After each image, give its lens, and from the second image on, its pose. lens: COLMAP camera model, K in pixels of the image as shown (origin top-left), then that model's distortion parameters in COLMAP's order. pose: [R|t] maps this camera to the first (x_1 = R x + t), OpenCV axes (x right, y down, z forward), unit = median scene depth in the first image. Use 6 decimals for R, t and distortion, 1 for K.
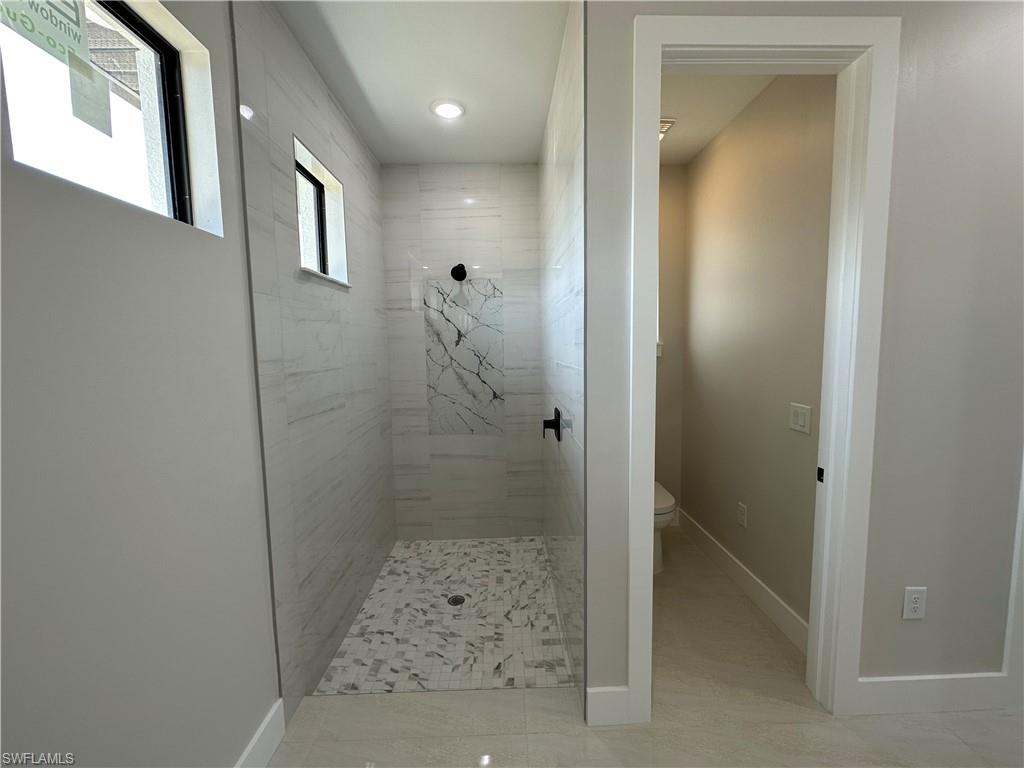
lens RADIAL K [[411.0, 0, 512.0], [0, 411.0, 384.0], [0, 0, 1]] dist [-0.000230, 0.000865]
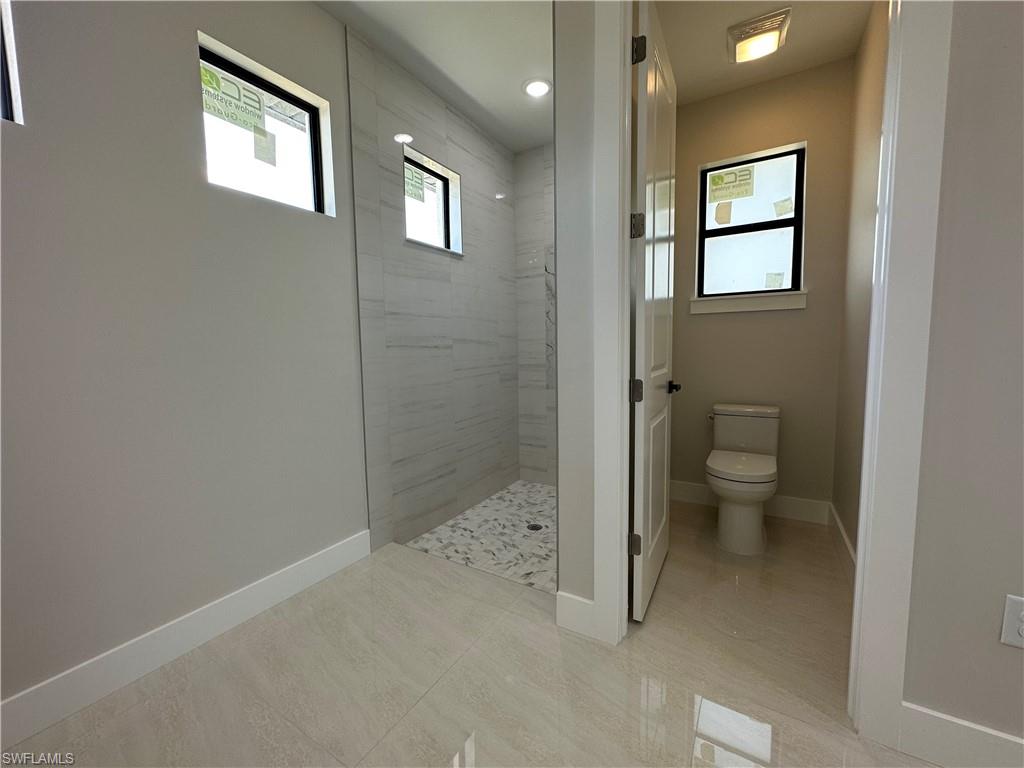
lens RADIAL K [[411.0, 0, 512.0], [0, 411.0, 384.0], [0, 0, 1]] dist [-0.000230, 0.000865]
pose [[0.841396, 0.050153, -0.538086, 0.384632], [-0.047891, 0.998687, 0.018198, 0.114588], [0.538292, 0.010458, 0.842693, 0.016062]]
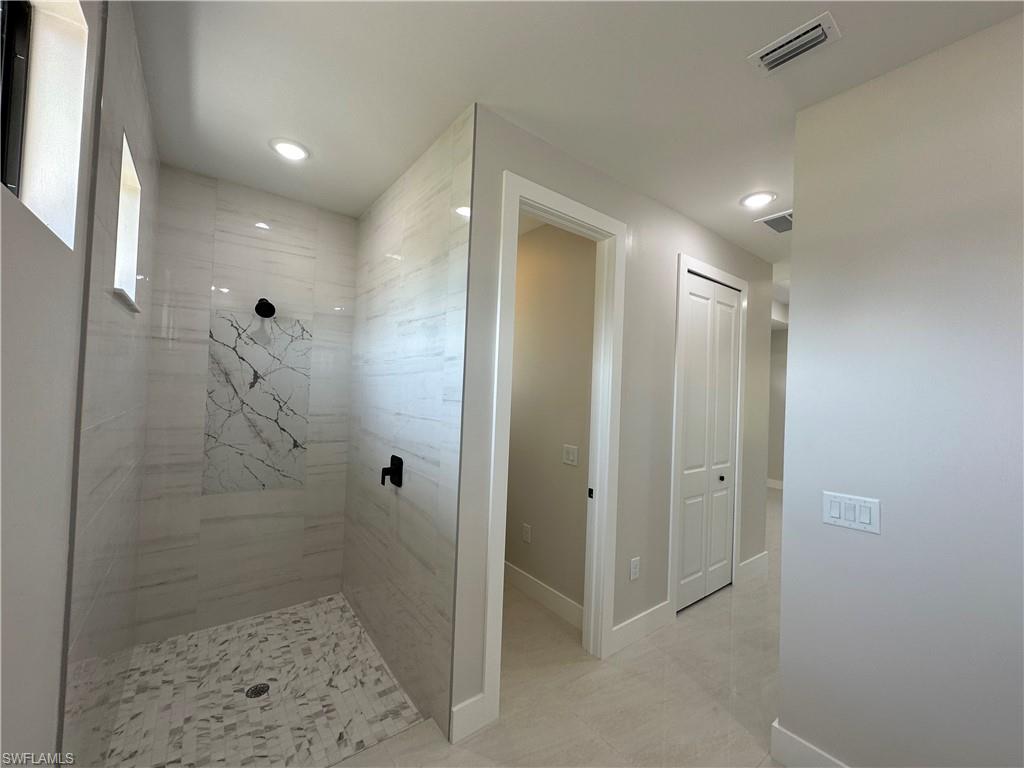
lens RADIAL K [[411.0, 0, 512.0], [0, 411.0, 384.0], [0, 0, 1]] dist [-0.000230, 0.000865]
pose [[0.807018, 0.057985, 0.587673, -0.239769], [0.001724, 0.994932, -0.100536, -0.015249], [-0.590525, 0.082148, 0.802828, -0.039887]]
